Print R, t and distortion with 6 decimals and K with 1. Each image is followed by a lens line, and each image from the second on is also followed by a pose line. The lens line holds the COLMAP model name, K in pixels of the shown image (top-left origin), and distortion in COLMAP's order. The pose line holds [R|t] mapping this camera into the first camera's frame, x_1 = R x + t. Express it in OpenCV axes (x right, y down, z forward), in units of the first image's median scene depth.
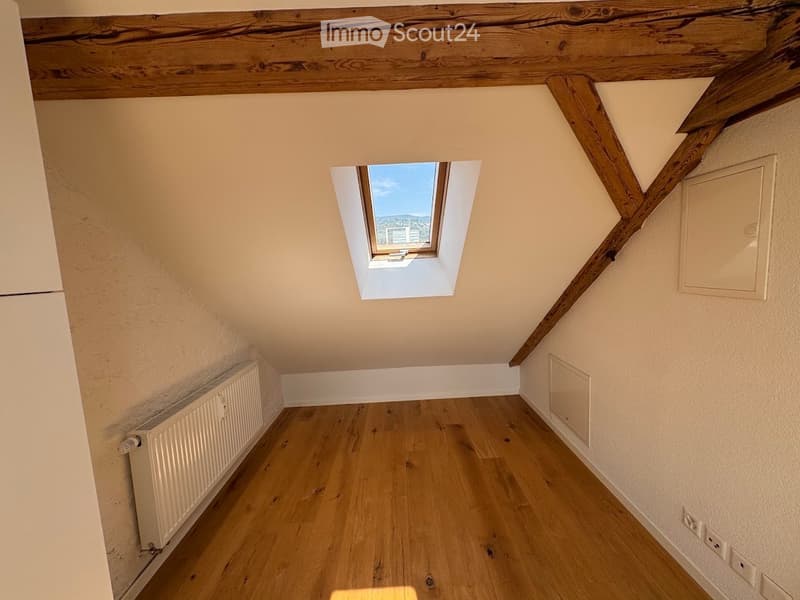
lens RADIAL K [[319.4, 0, 398.5], [0, 319.4, 298.9], [0, 0, 1]] dist [-0.002445, -0.000391]
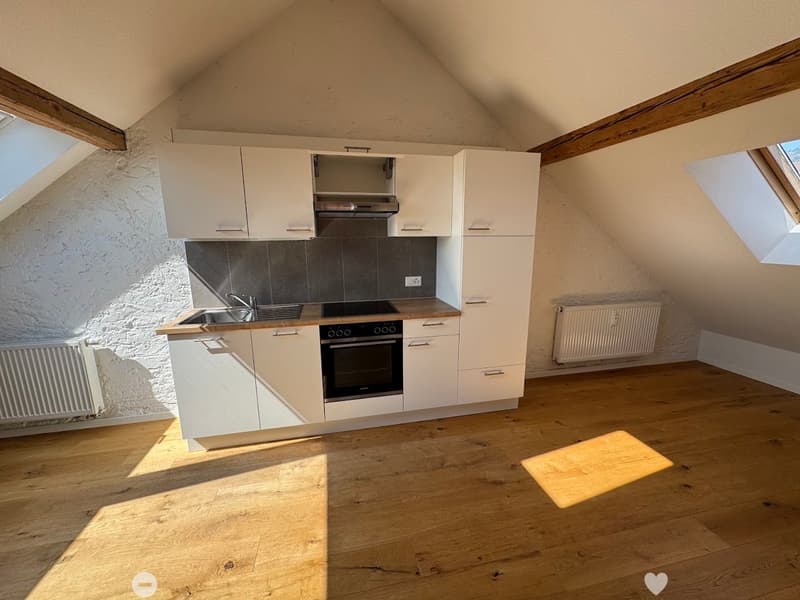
lens RADIAL K [[319.4, 0, 397.3], [0, 319.4, 300.6], [0, 0, 1]] dist [-0.002445, -0.000391]
pose [[0.197300, 0.241578, -0.950112, 0.970103], [-0.104126, 0.968844, 0.224719, 0.017467], [0.974798, 0.054594, 0.216308, -0.534105]]
